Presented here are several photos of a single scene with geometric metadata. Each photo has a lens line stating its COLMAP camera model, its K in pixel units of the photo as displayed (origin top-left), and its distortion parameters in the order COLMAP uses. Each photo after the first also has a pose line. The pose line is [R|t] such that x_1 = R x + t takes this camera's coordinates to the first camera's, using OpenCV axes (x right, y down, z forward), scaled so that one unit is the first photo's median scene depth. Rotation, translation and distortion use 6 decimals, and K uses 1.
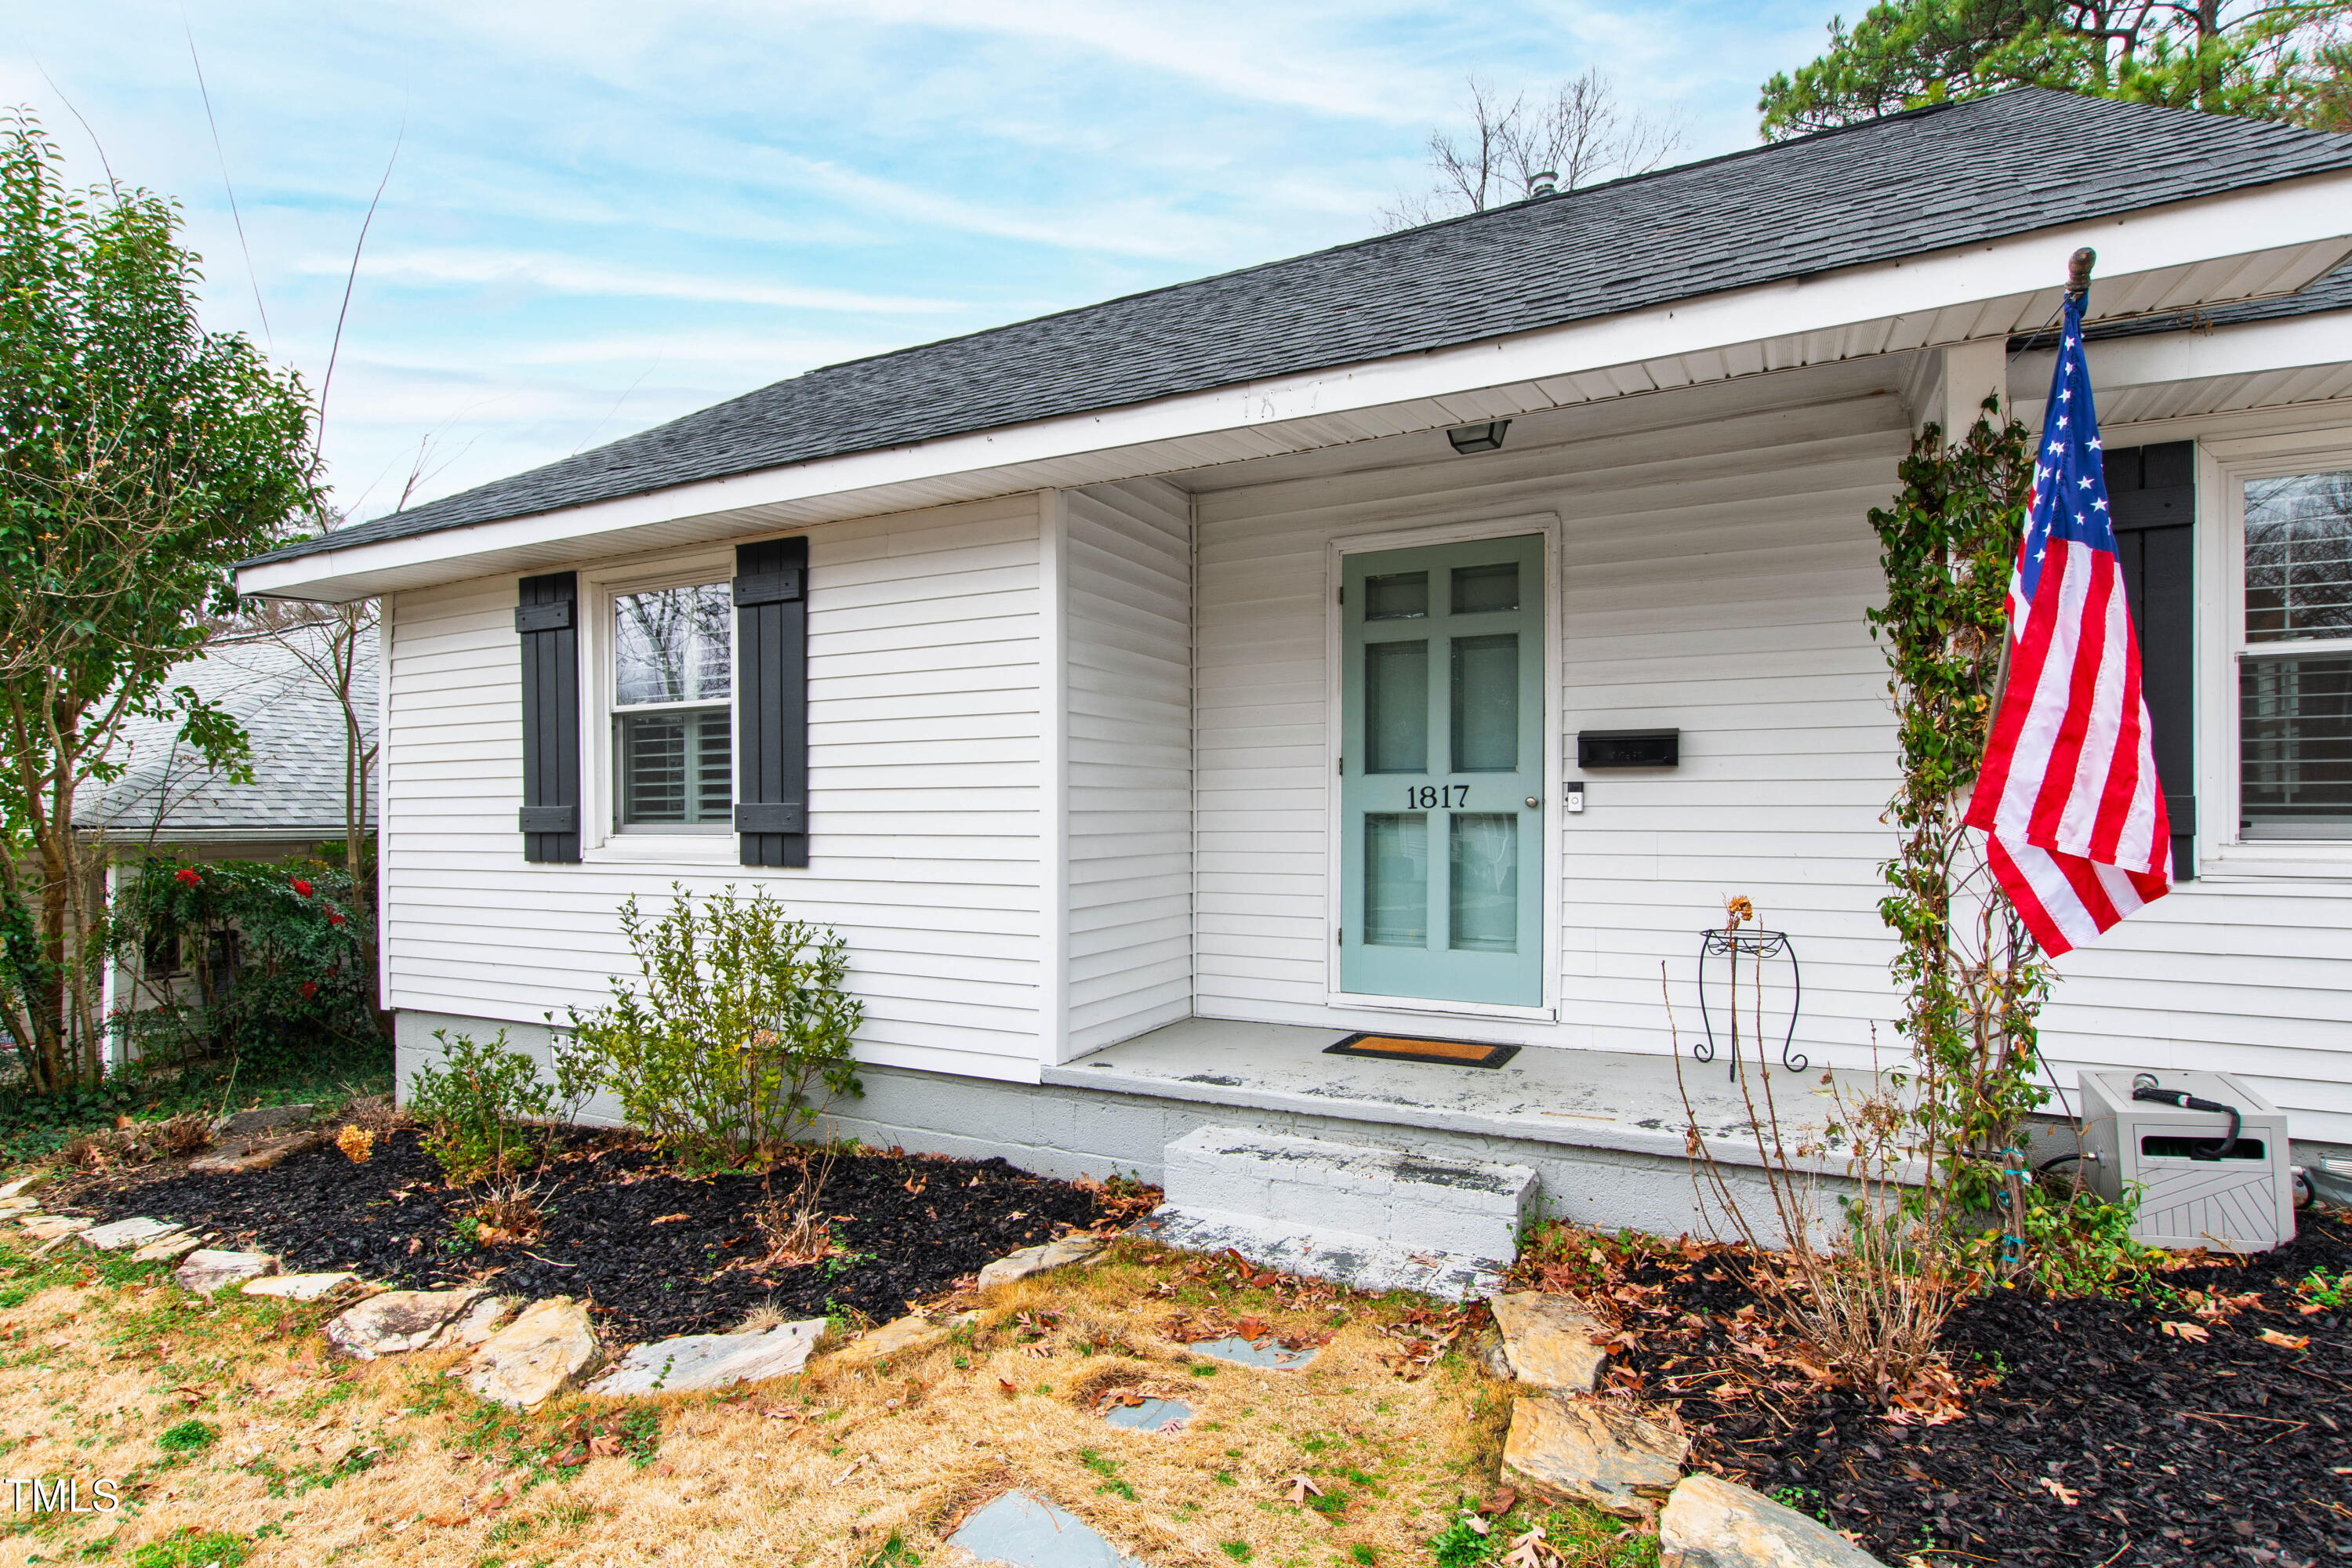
lens RADIAL K [[1098.9, 0, 1165.4], [0, 1098.9, 808.8], [0, 0, 1]] dist [0.020306, -0.000279]
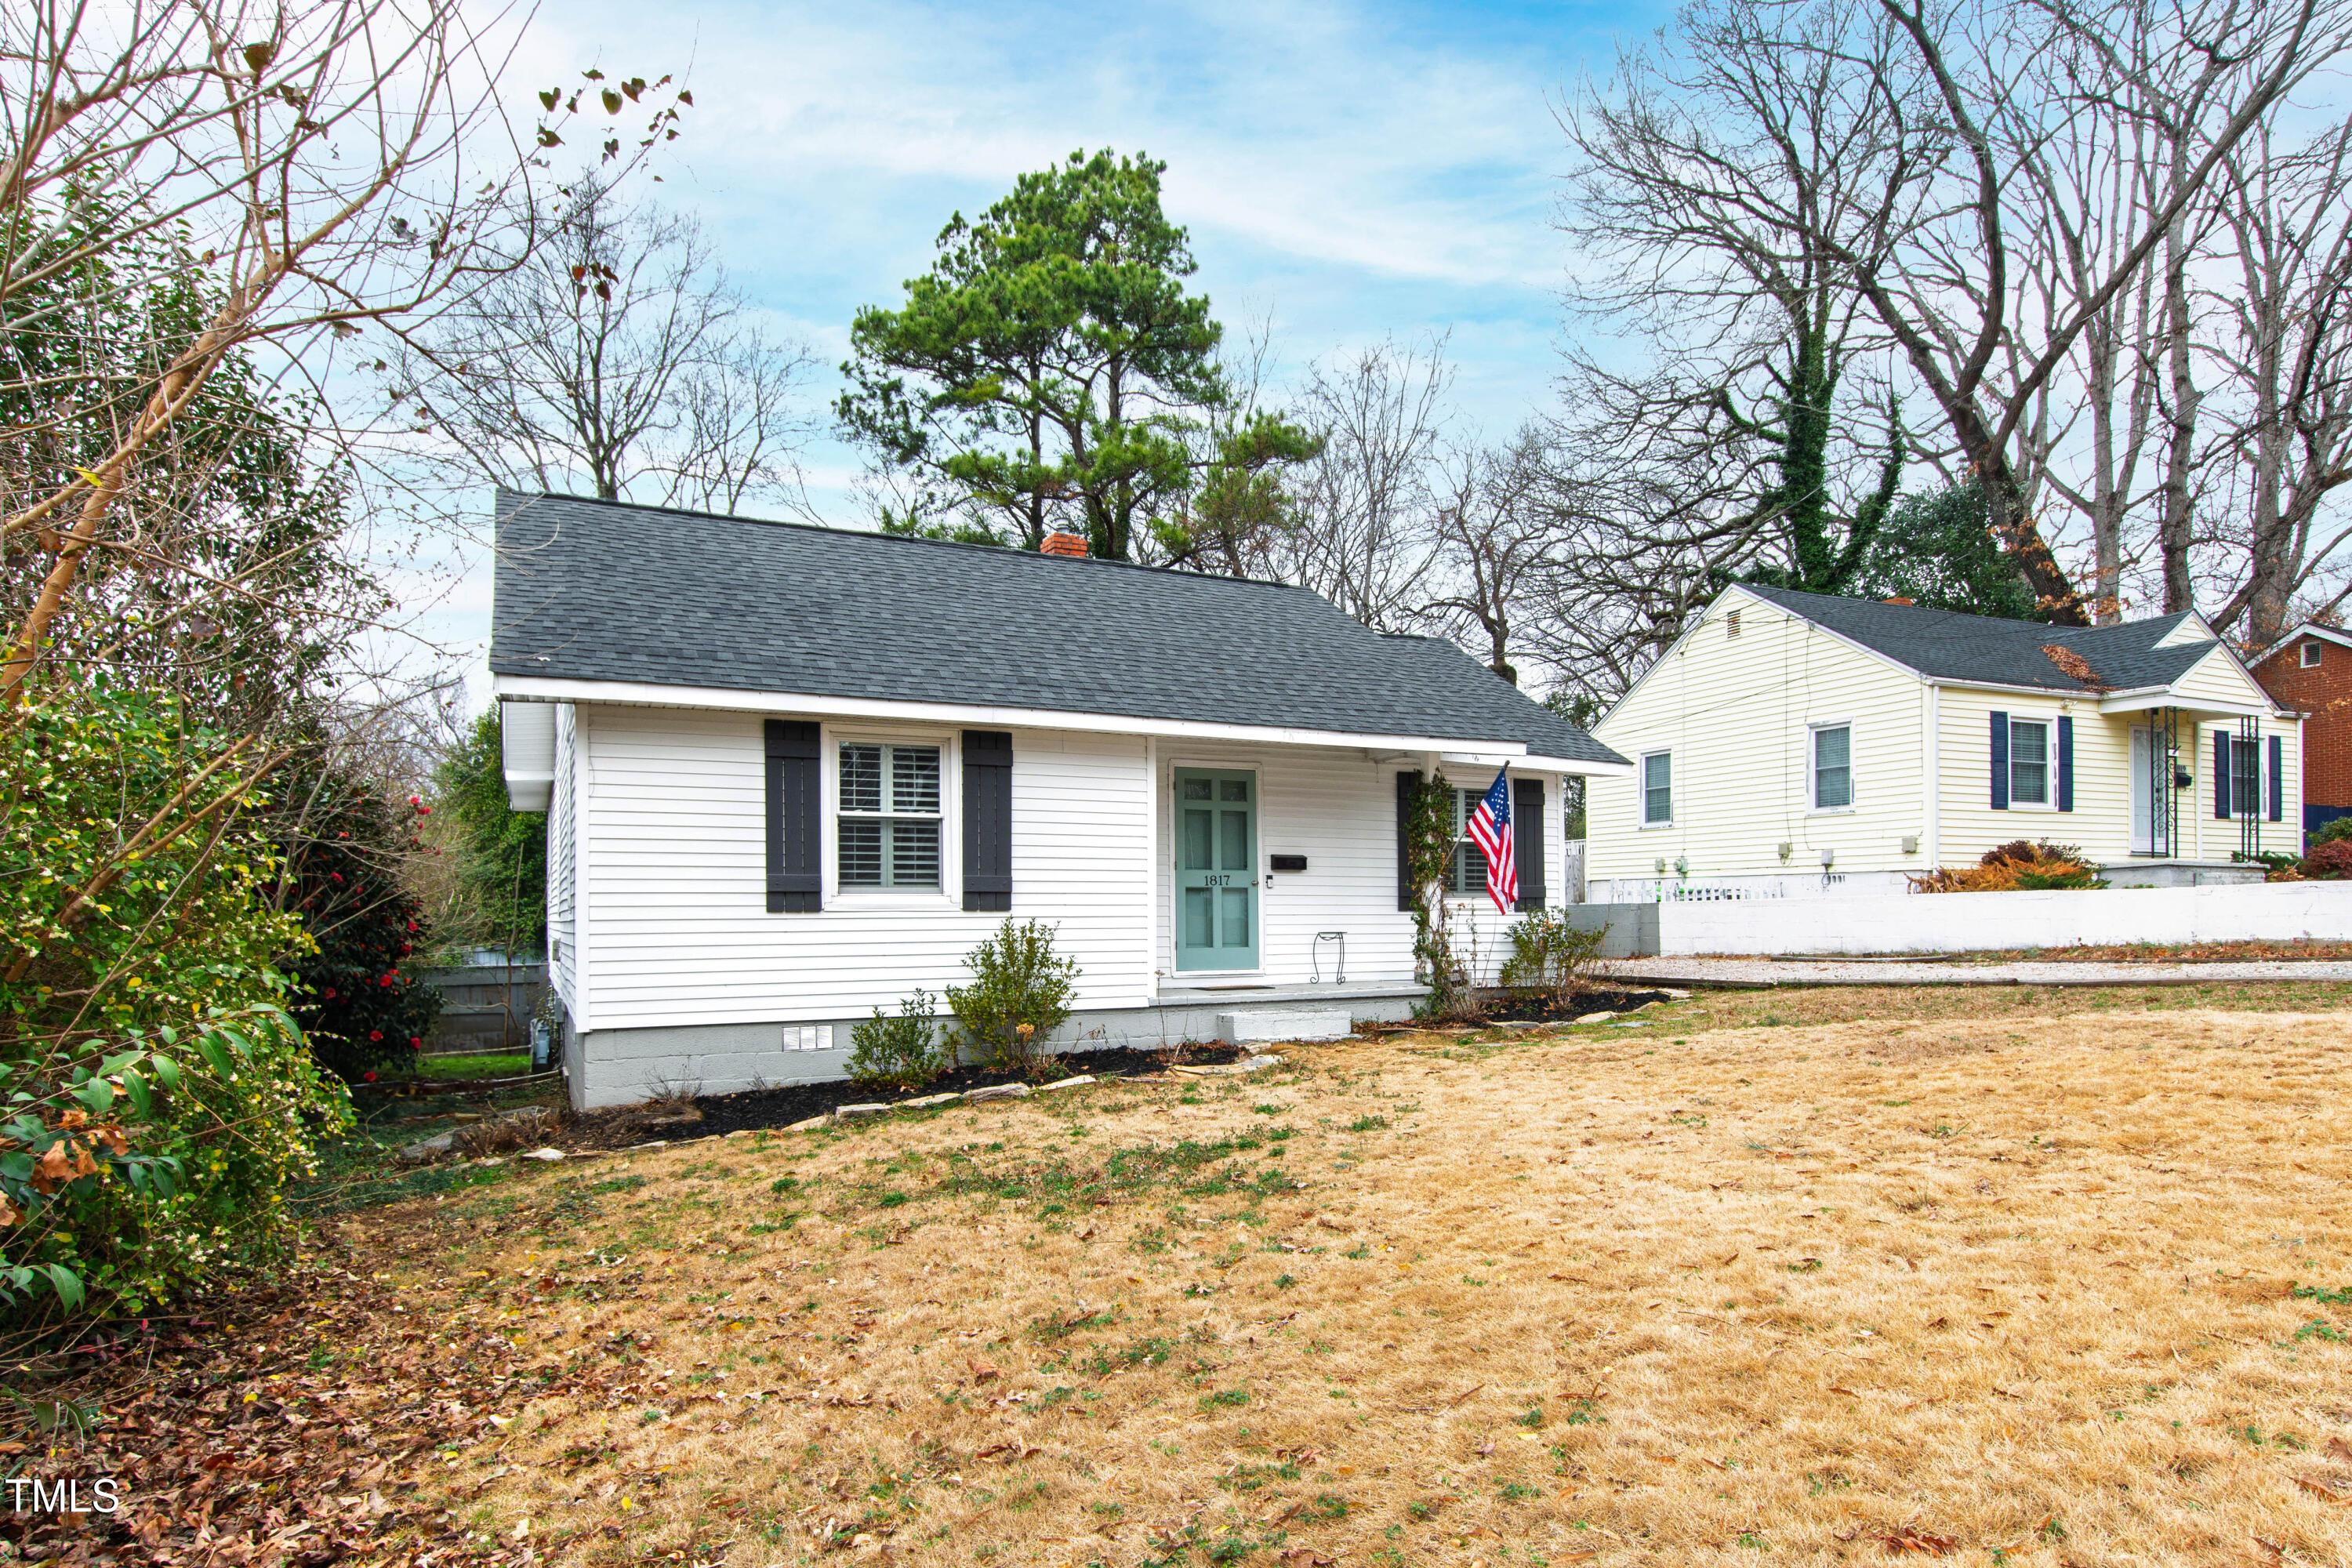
lens RADIAL K [[1192.5, 0, 1170.7], [0, 1192.5, 908.9], [0, 0, 1]] dist [-0.004156, 0.000868]
pose [[0.641702, 0.005565, 0.766934, -1.715052], [-0.002756, 0.999984, -0.004950, 0.060213], [-0.766949, 0.001062, 0.641707, -0.507155]]
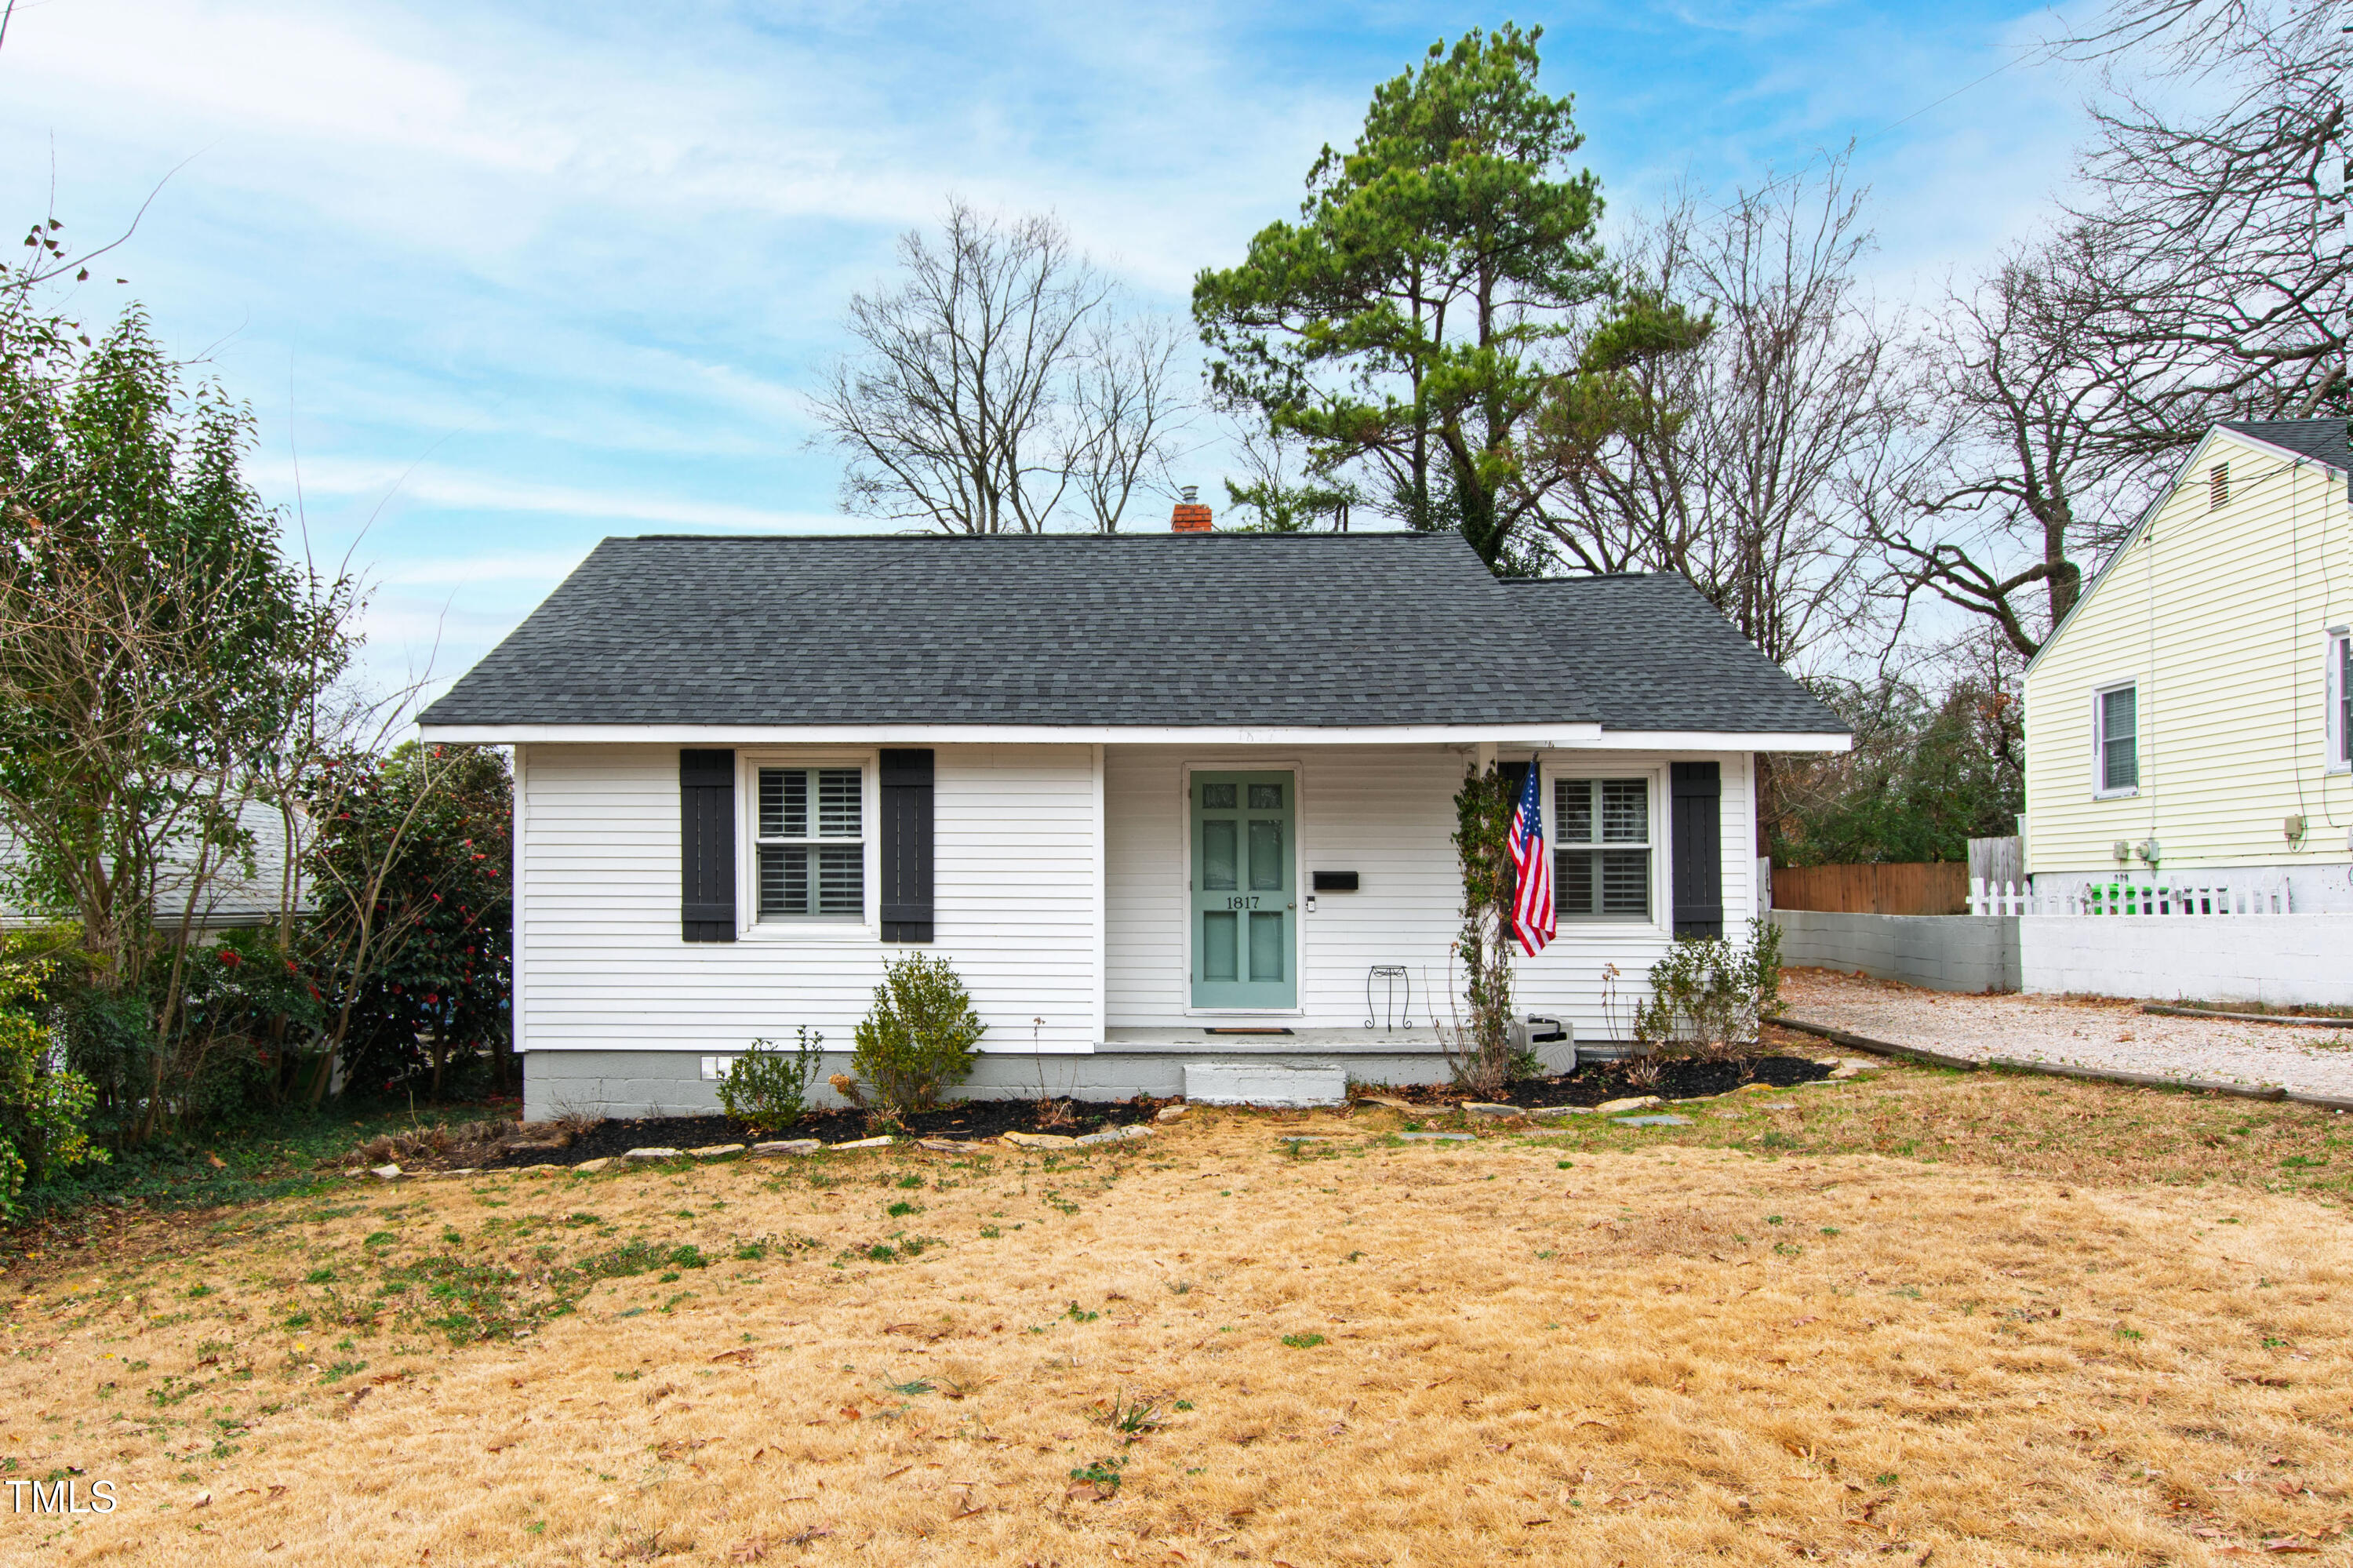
lens RADIAL K [[1276.7, 0, 1039.8], [0, 1276.7, 869.4], [0, 0, 1]] dist [0.011223, 0.001081]
pose [[0.913379, 0.016244, 0.406785, -0.994637], [-0.008334, 0.999740, -0.021209, -0.018650], [-0.407024, 0.015982, 0.913278, -0.902868]]
